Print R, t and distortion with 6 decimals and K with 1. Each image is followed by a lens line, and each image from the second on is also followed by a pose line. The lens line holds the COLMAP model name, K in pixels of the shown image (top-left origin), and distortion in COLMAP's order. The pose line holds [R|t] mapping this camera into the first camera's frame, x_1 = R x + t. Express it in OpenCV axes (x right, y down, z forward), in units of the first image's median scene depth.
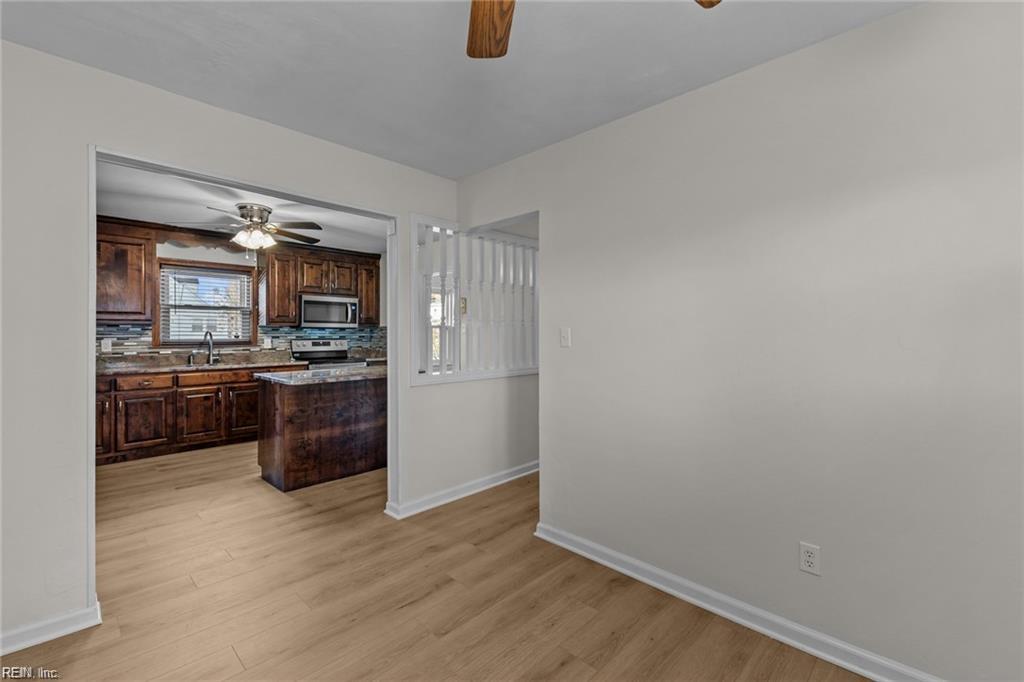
lens RADIAL K [[444.3, 0, 512.6], [0, 444.3, 331.7], [0, 0, 1]] dist [0.020876, -0.000373]
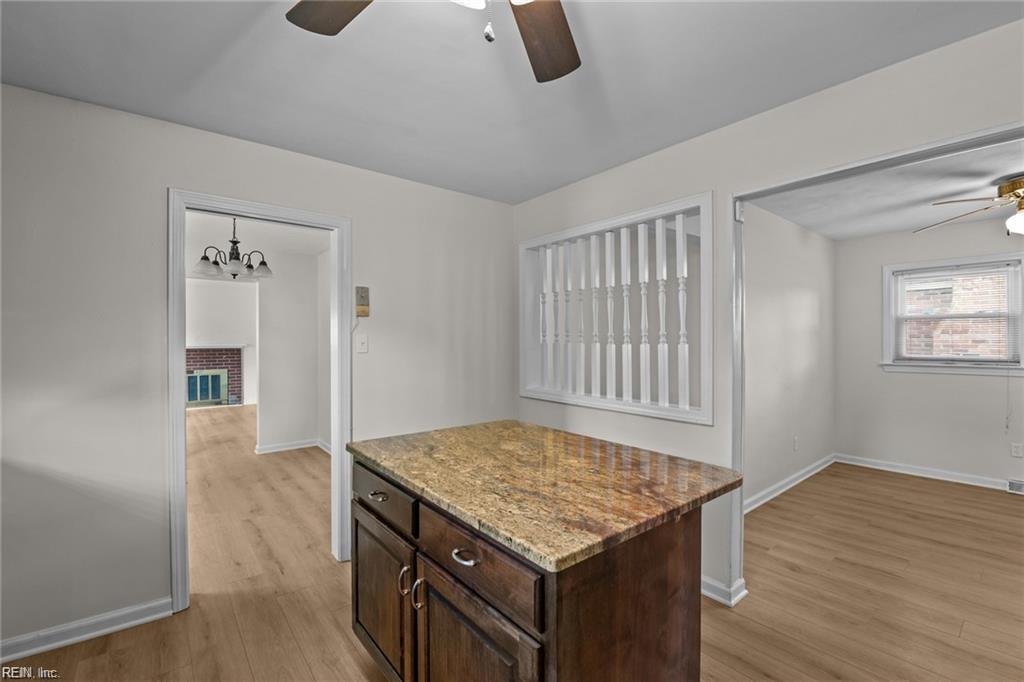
lens RADIAL K [[440.6, 0, 512.0], [0, 440.6, 341.0], [0, 0, 1]] dist [-0.002770, -0.009808]
pose [[0.114400, -0.004150, 0.993426, -0.677135], [0.000060, 0.999991, 0.004170, -0.015140], [-0.993435, -0.000418, 0.114400, 0.842046]]
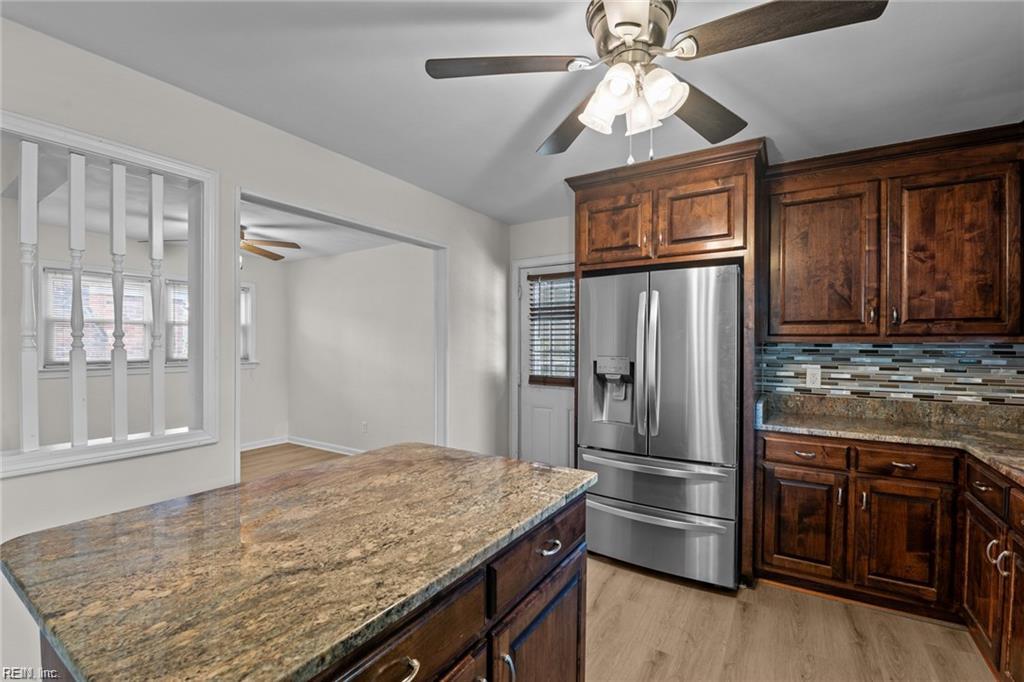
lens RADIAL K [[444.8, 0, 509.1], [0, 444.8, 349.2], [0, 0, 1]] dist [-0.001839, -0.011013]
pose [[-0.978725, 0.000258, -0.205178, -0.357276], [-0.002334, 0.999921, 0.012389, -0.015148], [0.205165, 0.012605, -0.978646, 1.150348]]
